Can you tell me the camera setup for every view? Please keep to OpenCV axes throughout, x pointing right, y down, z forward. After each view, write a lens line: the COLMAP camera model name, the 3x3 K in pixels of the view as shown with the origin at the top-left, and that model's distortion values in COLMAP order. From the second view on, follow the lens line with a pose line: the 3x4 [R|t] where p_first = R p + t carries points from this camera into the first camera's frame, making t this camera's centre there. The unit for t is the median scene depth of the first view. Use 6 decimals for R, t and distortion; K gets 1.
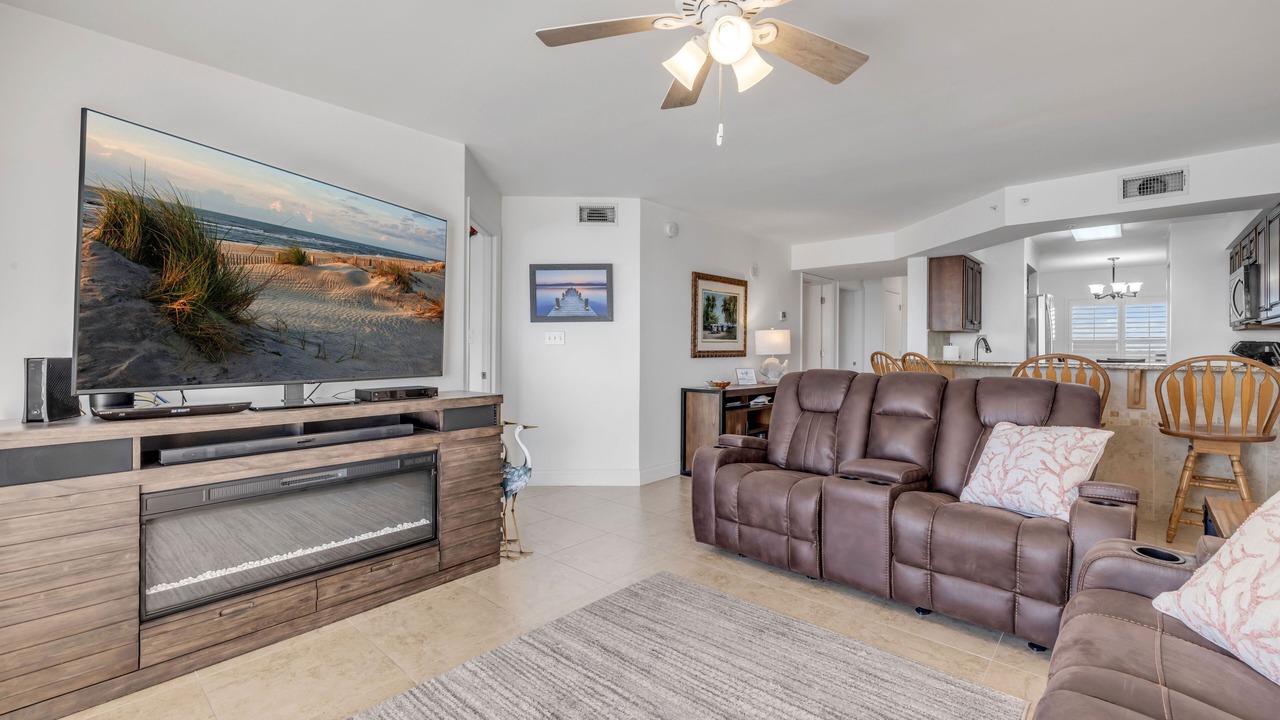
lens RADIAL K [[538.7, 0, 644.5], [0, 538.7, 349.3], [0, 0, 1]] dist [-0.006873, 0.001043]
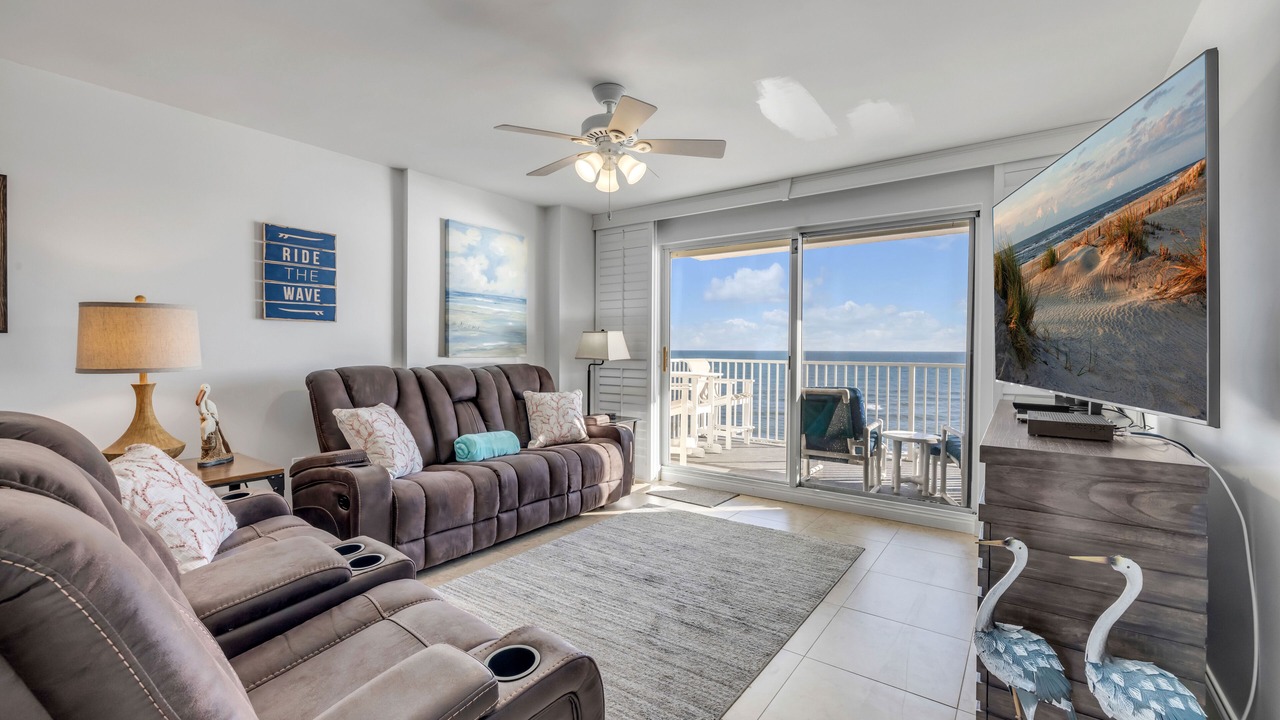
lens RADIAL K [[538.7, 0, 647.1], [0, 538.7, 354.8], [0, 0, 1]] dist [-0.006873, 0.001043]
pose [[-0.991939, -0.009172, -0.126383, 0.138904], [-0.010761, 0.999871, 0.011897, -0.009085], [0.126258, 0.013161, -0.991910, 1.630896]]
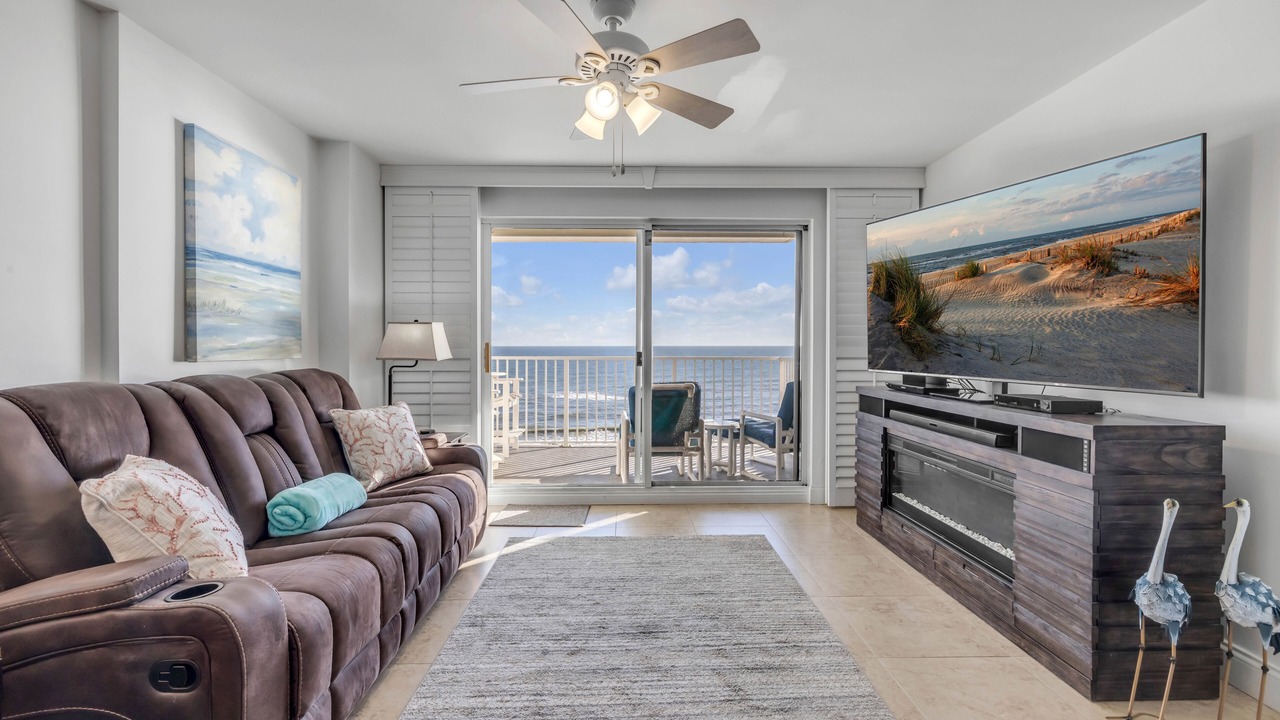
lens RADIAL K [[538.7, 0, 643.5], [0, 538.7, 352.4], [0, 0, 1]] dist [-0.006873, 0.001043]
pose [[-0.720347, 0.004139, -0.693601, 0.584200], [-0.004531, 0.999933, 0.010673, -0.005617], [0.693599, 0.010831, -0.720280, 1.198721]]
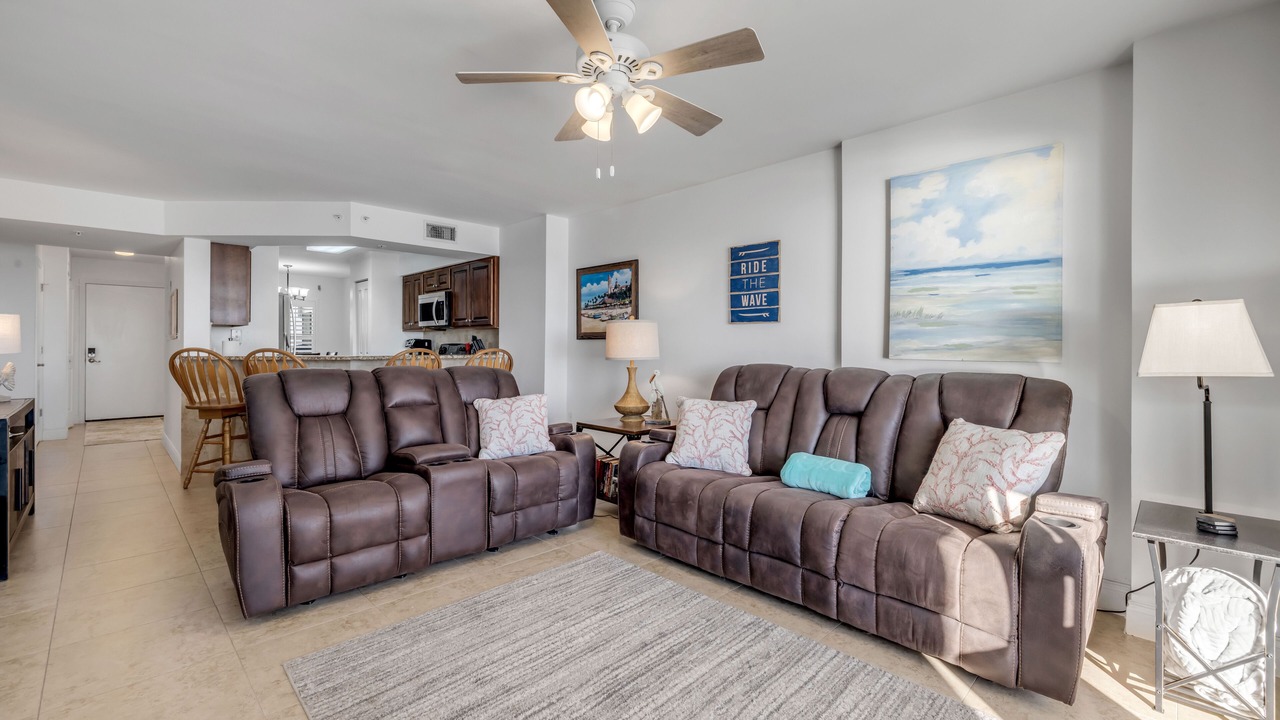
lens RADIAL K [[538.7, 0, 629.5], [0, 538.7, 345.6], [0, 0, 1]] dist [-0.006873, 0.001043]
pose [[0.056041, -0.003809, 0.998421, -0.684469], [-0.003673, 0.999985, 0.004021, -0.008528], [-0.998422, -0.003893, 0.056026, 0.546266]]
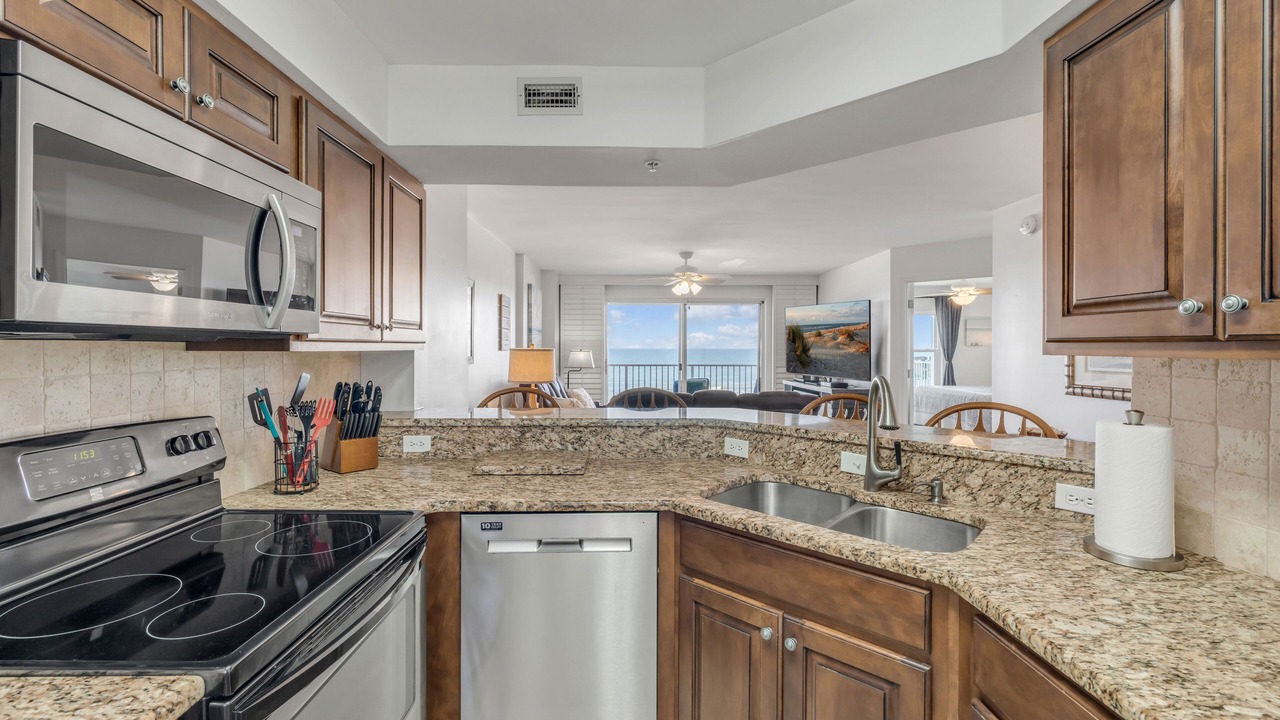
lens RADIAL K [[538.7, 0, 636.9], [0, 538.7, 360.3], [0, 0, 1]] dist [-0.006873, 0.001043]
pose [[-0.724408, 0.013499, -0.689239, 1.892143], [-0.003553, 0.999722, 0.023314, -0.082185], [0.689362, 0.019338, -0.724159, 2.193515]]
